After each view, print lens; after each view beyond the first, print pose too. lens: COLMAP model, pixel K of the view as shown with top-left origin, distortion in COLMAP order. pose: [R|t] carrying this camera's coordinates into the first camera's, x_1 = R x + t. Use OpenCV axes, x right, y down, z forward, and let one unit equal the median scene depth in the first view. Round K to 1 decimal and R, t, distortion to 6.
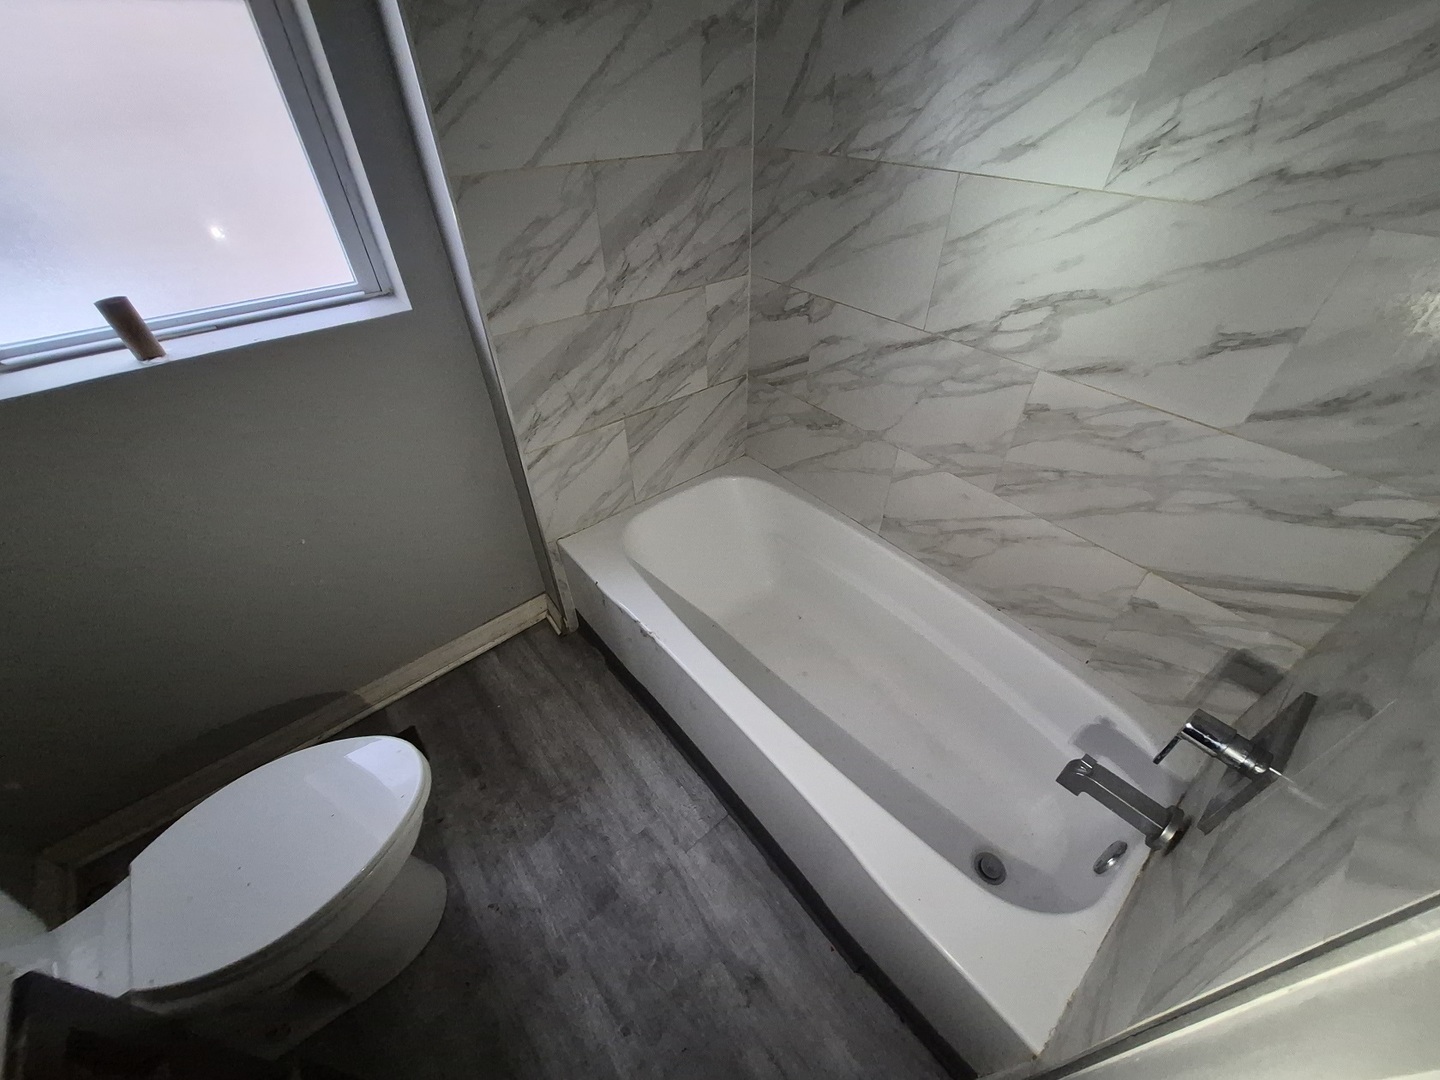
lens RADIAL K [[567.6, 0, 723.6], [0, 567.6, 537.1], [0, 0, 1]] dist [0.002341, -0.001332]
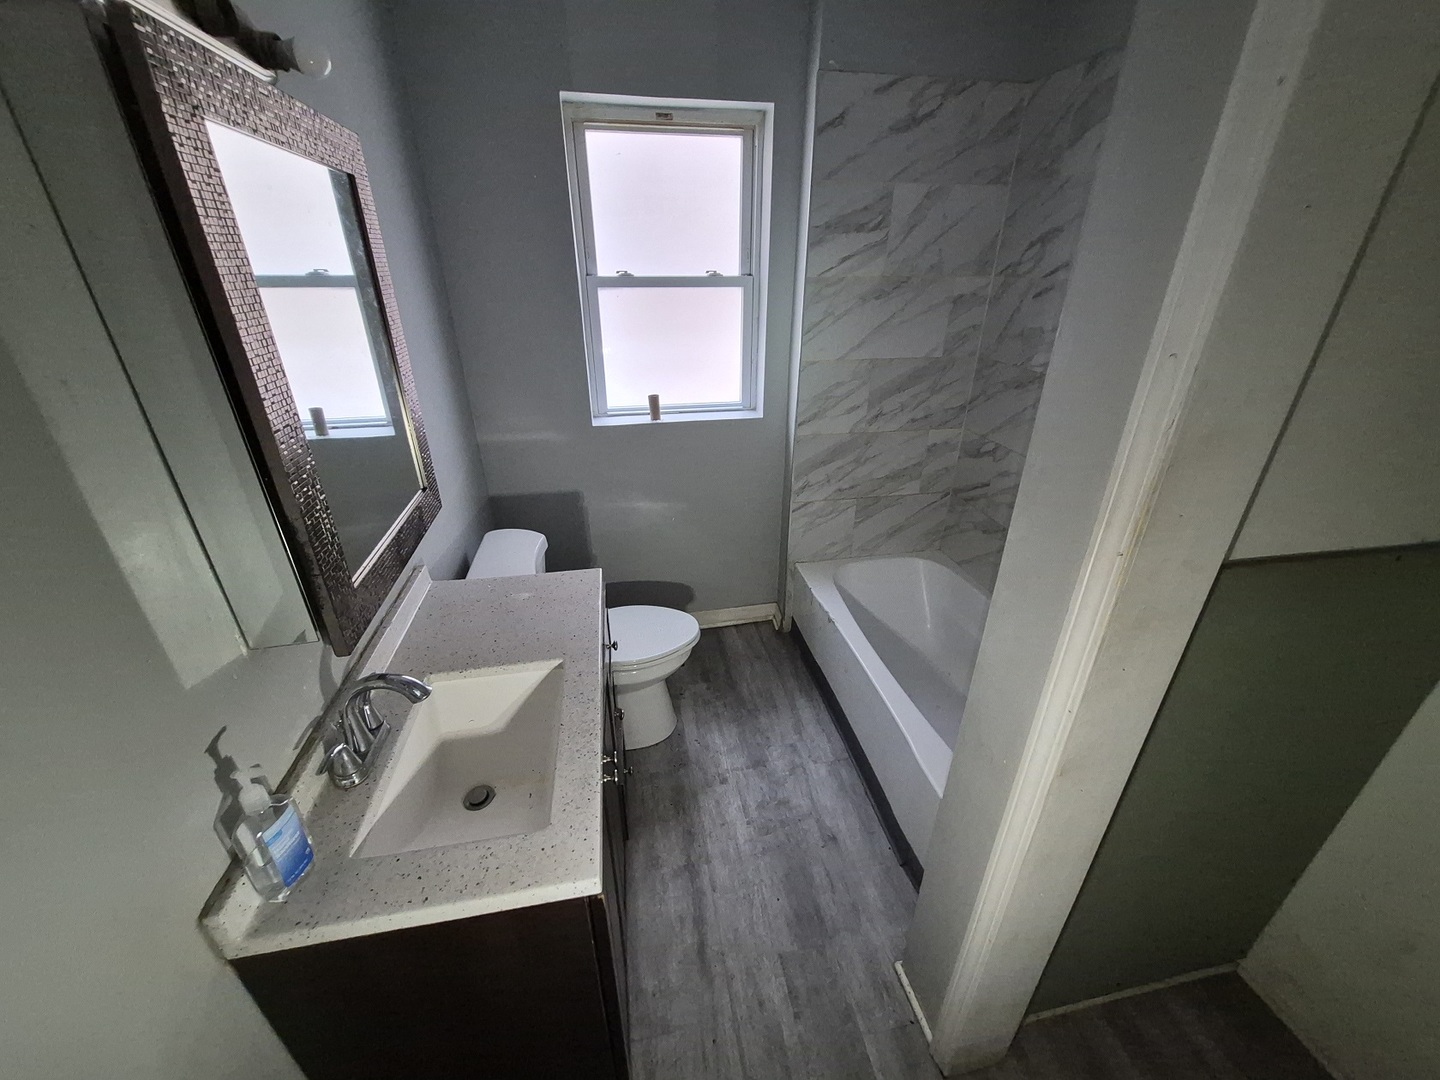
lens RADIAL K [[567.6, 0, 720.7], [0, 567.6, 538.0], [0, 0, 1]] dist [0.002341, -0.001332]
pose [[0.872435, 0.222043, -0.435379, 0.223035], [-0.317870, 0.934471, -0.160384, 0.288882], [0.371237, 0.278318, 0.885845, -0.557857]]
